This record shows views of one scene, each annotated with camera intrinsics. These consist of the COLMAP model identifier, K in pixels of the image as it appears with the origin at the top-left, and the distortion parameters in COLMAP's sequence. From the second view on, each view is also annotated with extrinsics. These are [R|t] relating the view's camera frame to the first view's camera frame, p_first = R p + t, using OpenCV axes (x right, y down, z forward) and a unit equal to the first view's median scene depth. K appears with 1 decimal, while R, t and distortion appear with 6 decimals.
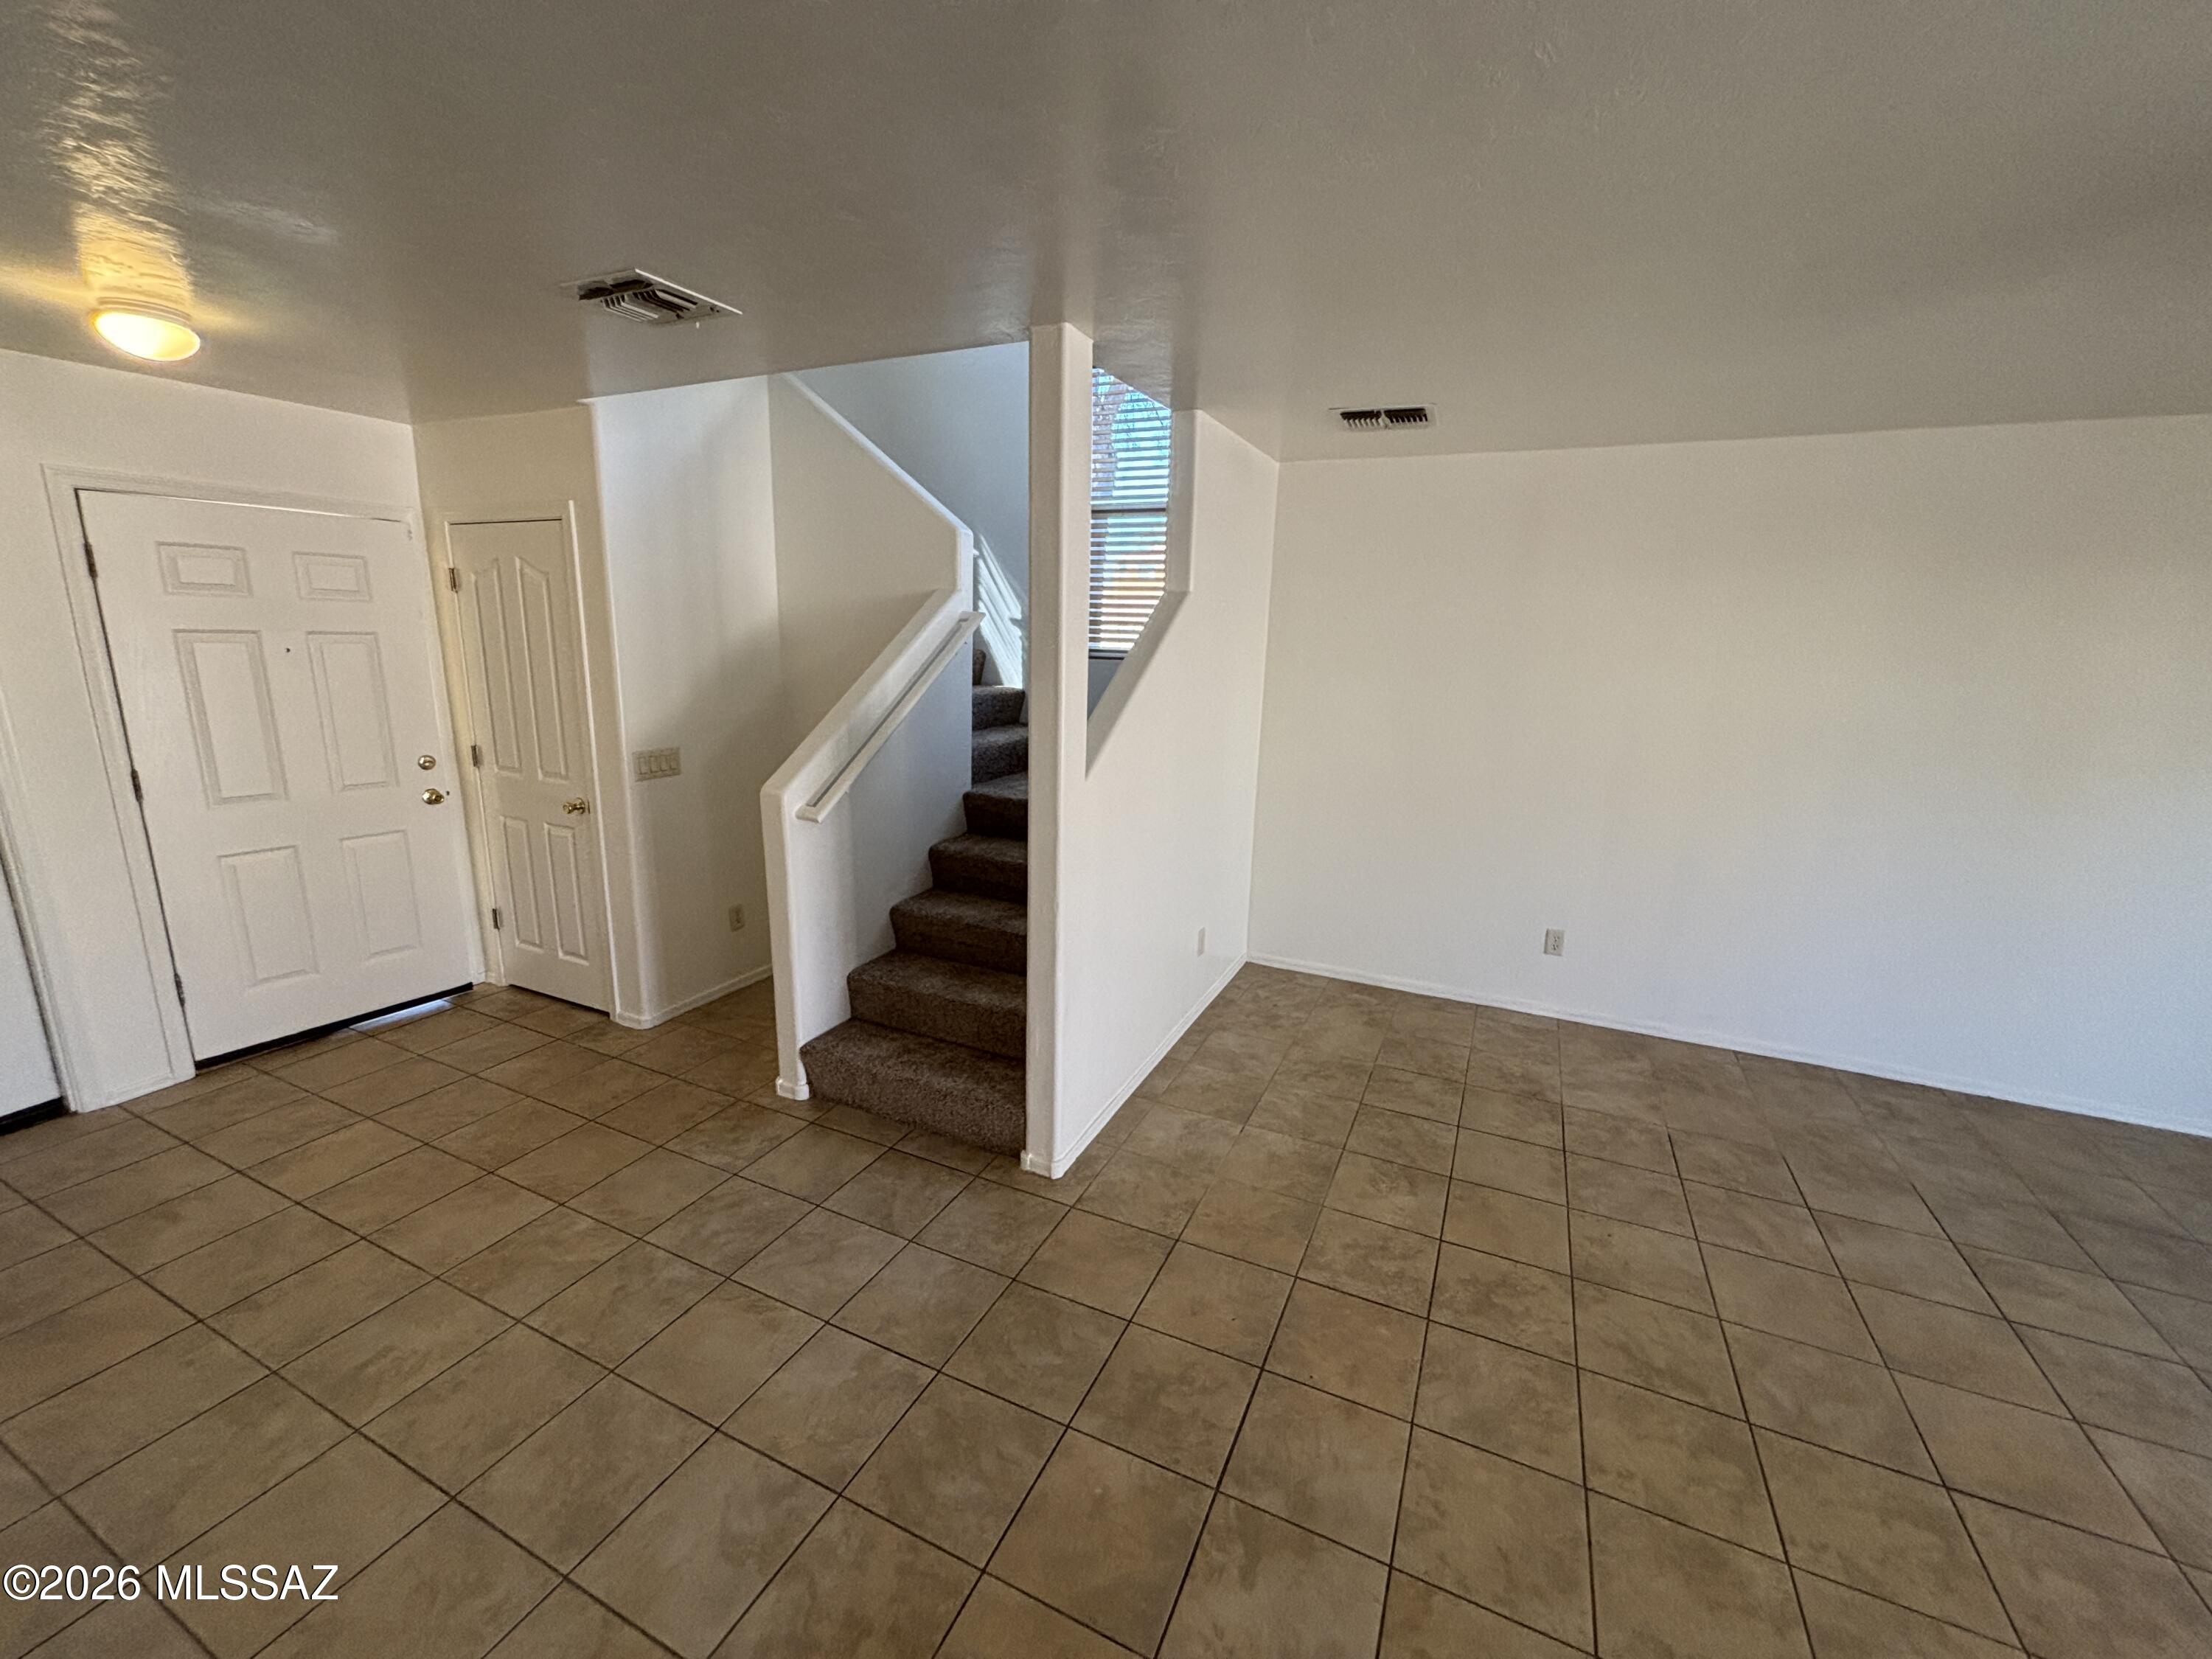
lens RADIAL K [[889.6, 0, 1107.9], [0, 889.6, 824.4], [0, 0, 1]] dist [0.000053, -0.000079]
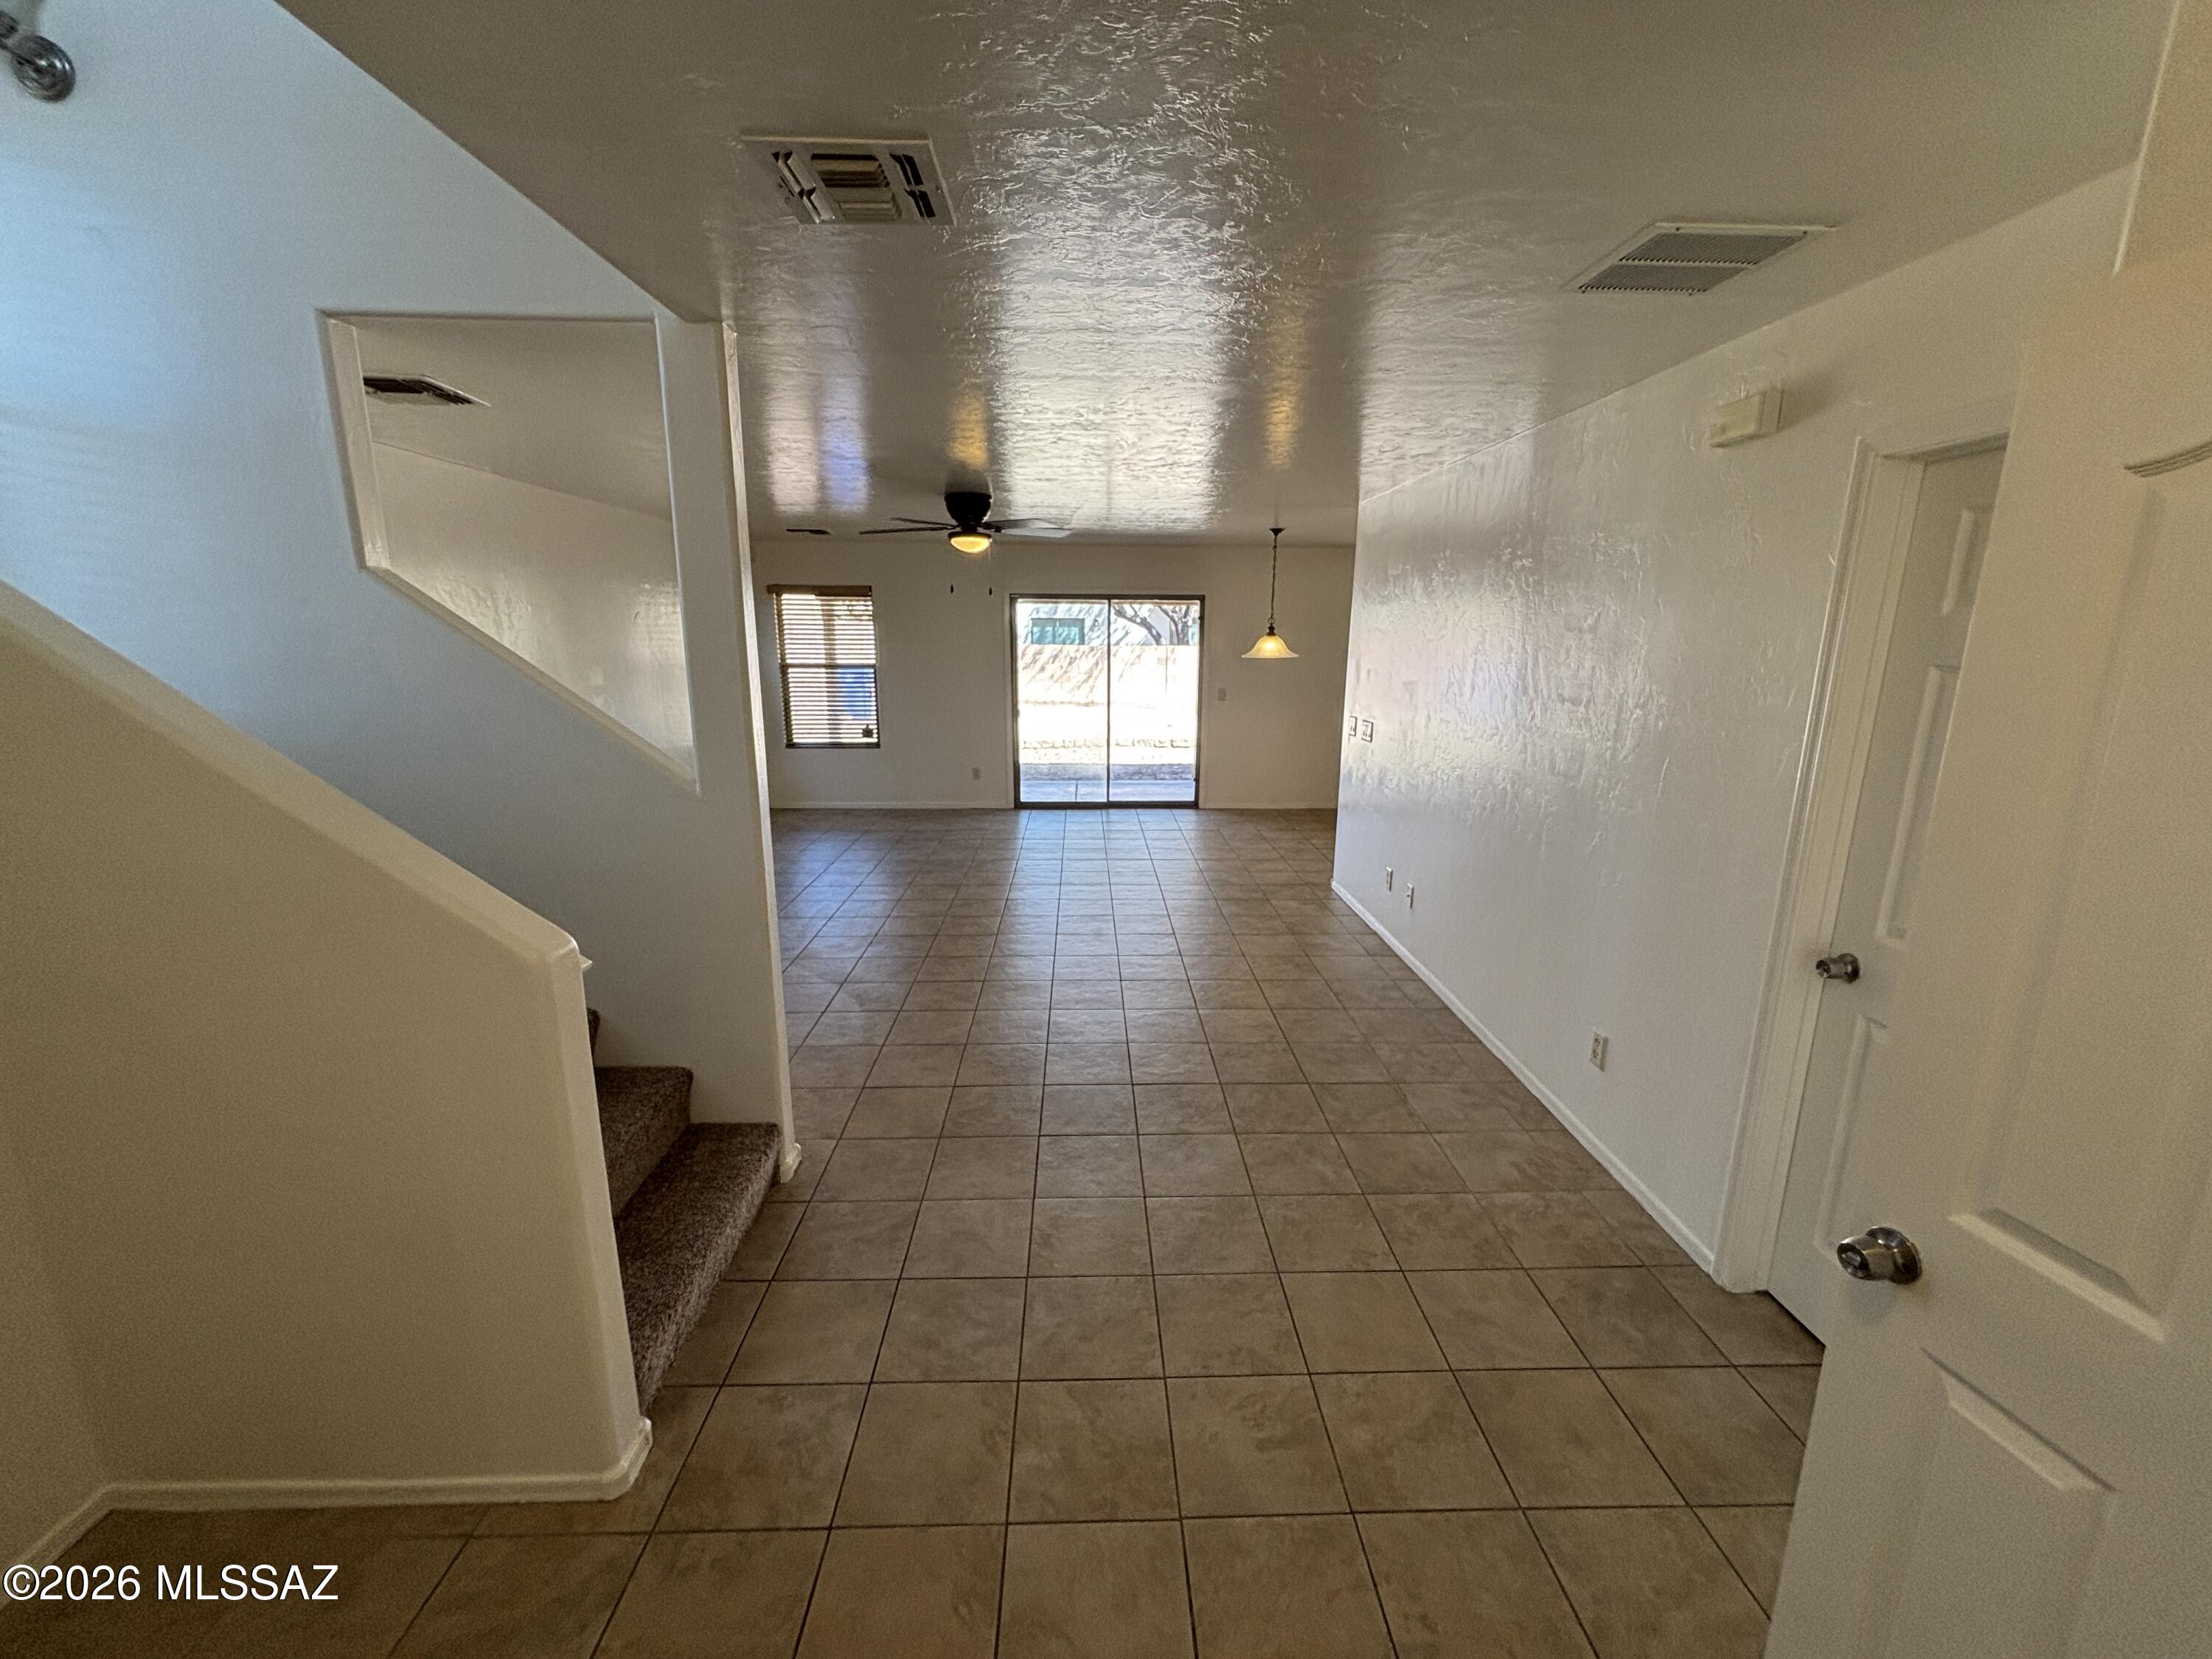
lens RADIAL K [[889.6, 0, 1107.9], [0, 889.6, 824.4], [0, 0, 1]] dist [0.000053, -0.000079]
pose [[-0.451834, -0.214596, 0.865907, -0.954074], [0.176116, 0.930077, 0.322398, -0.215894], [-0.874545, 0.298171, -0.382447, 0.889418]]
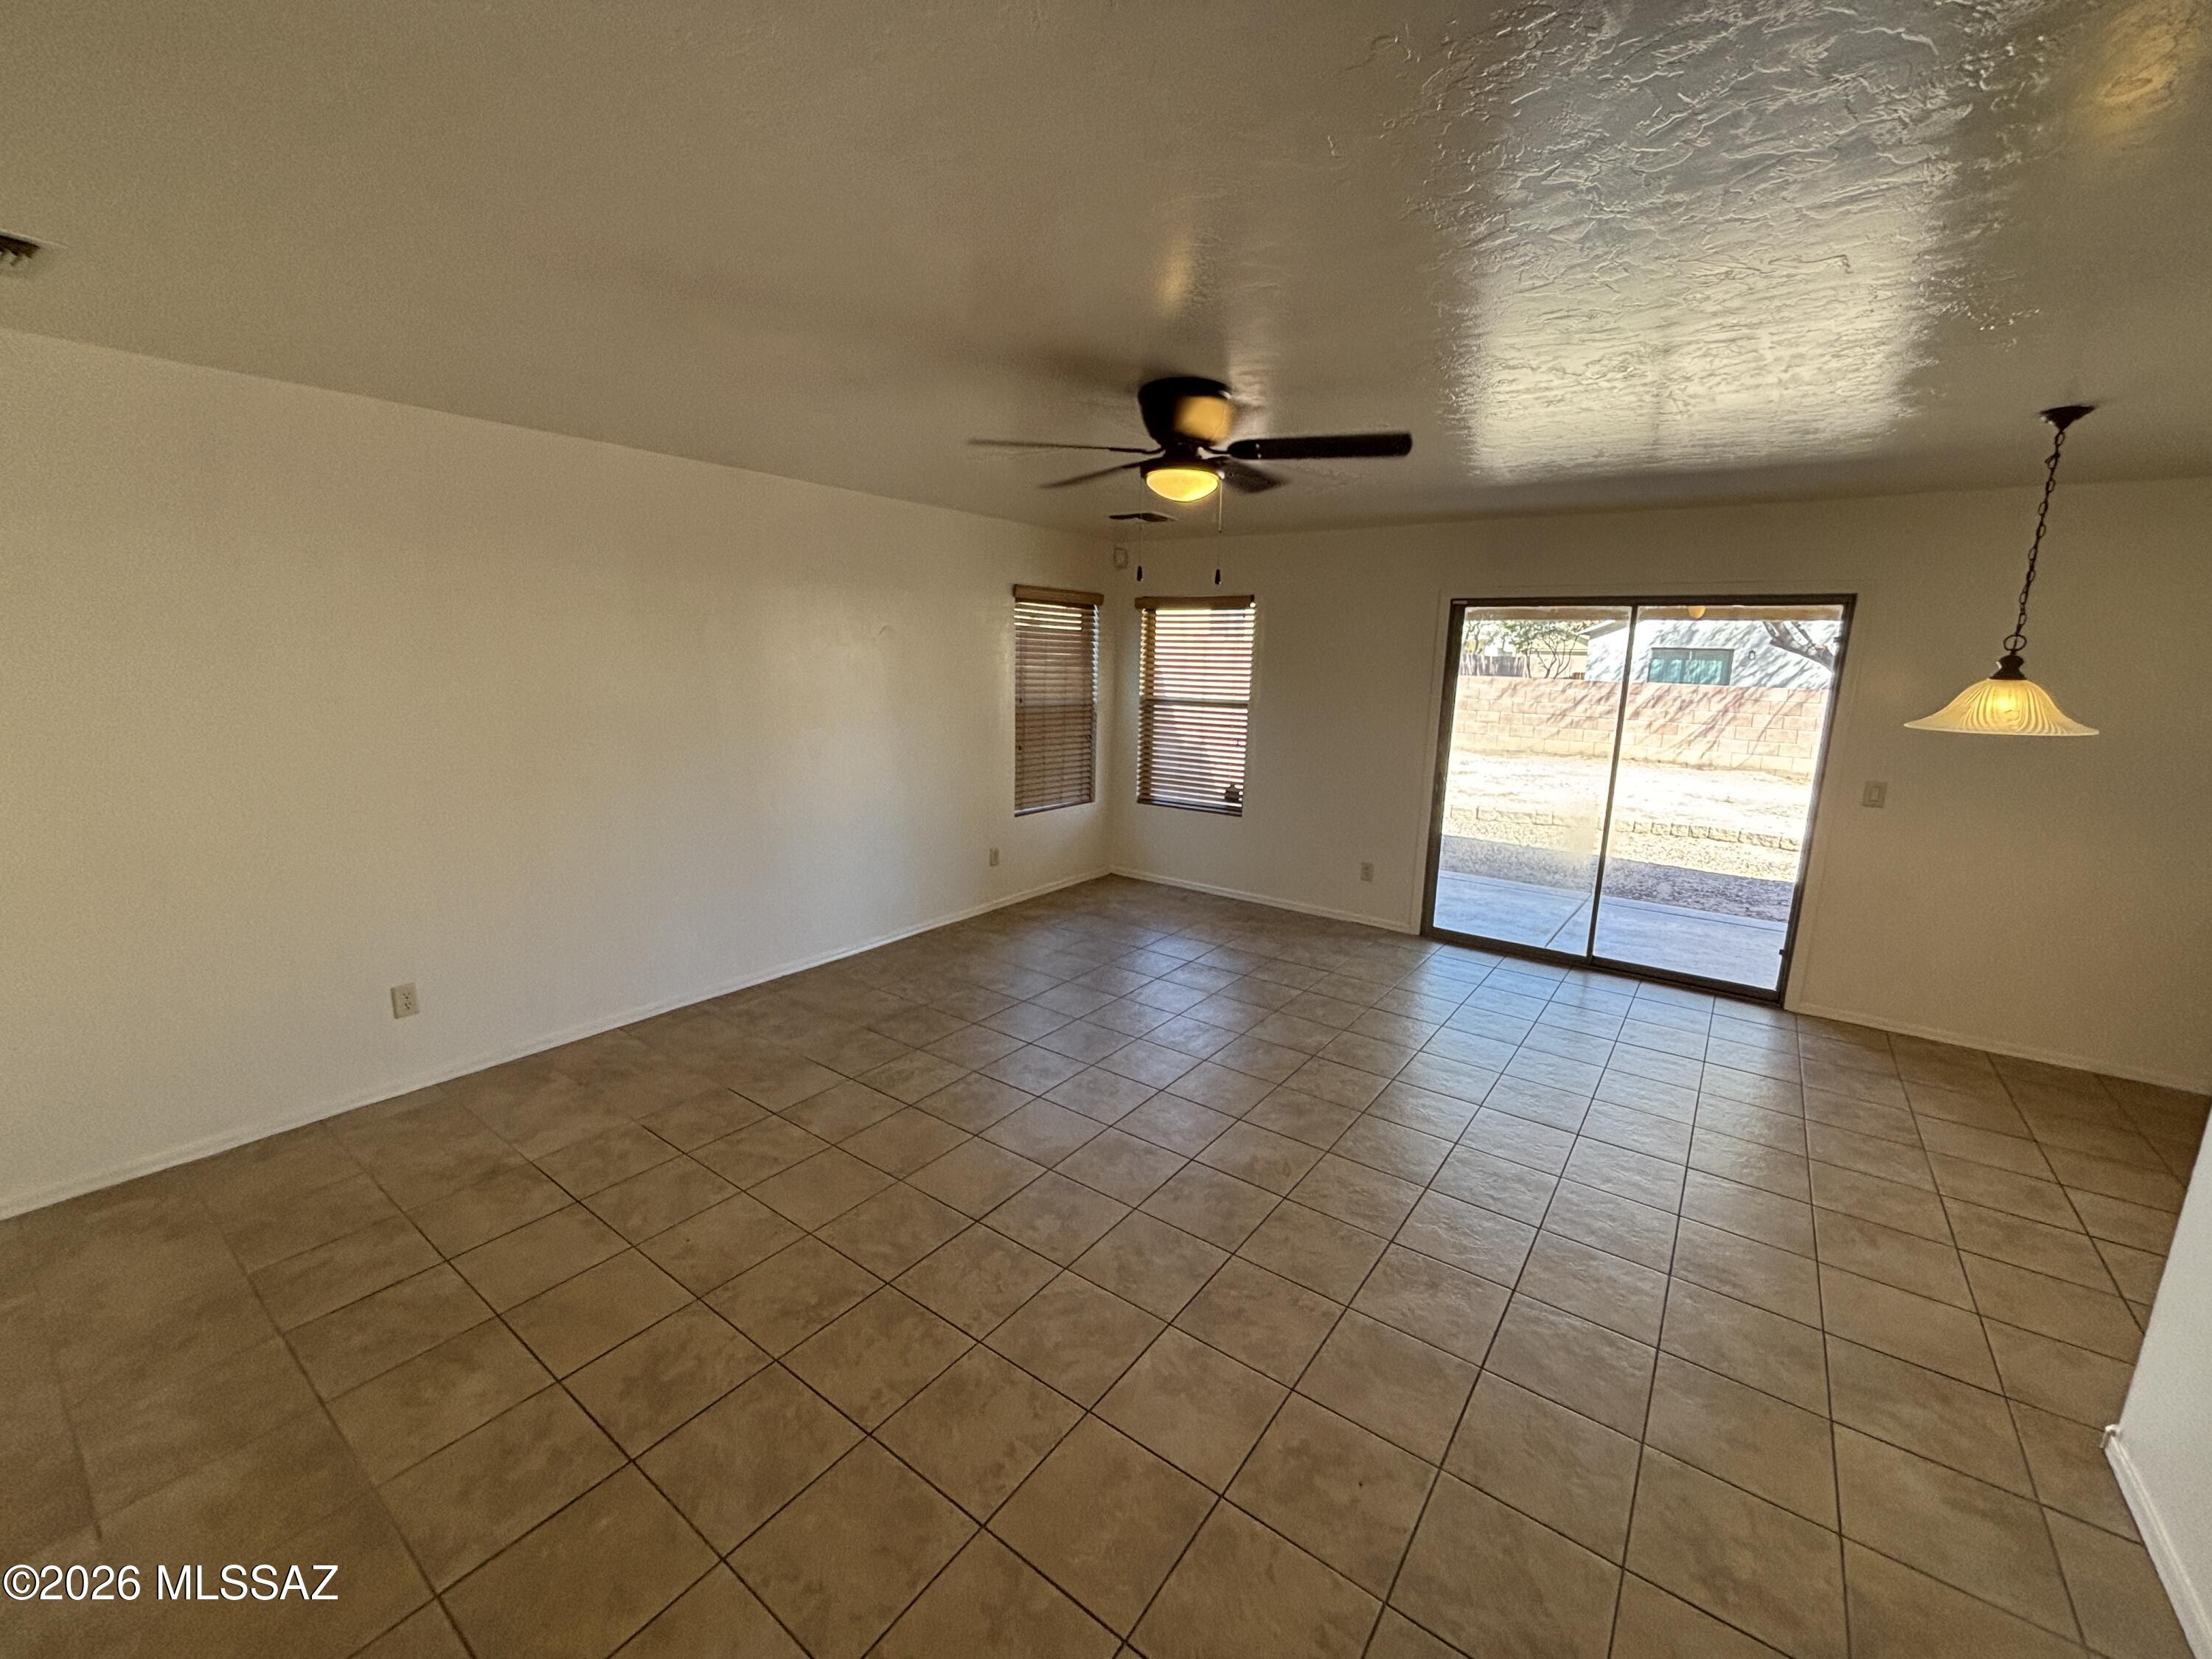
lens RADIAL K [[889.6, 0, 1107.9], [0, 889.6, 824.4], [0, 0, 1]] dist [0.000053, -0.000079]
pose [[0.192340, -0.205585, 0.959552, -0.164231], [0.193175, 0.966609, 0.168376, -0.048010], [-0.962127, 0.152976, 0.225632, 0.224041]]
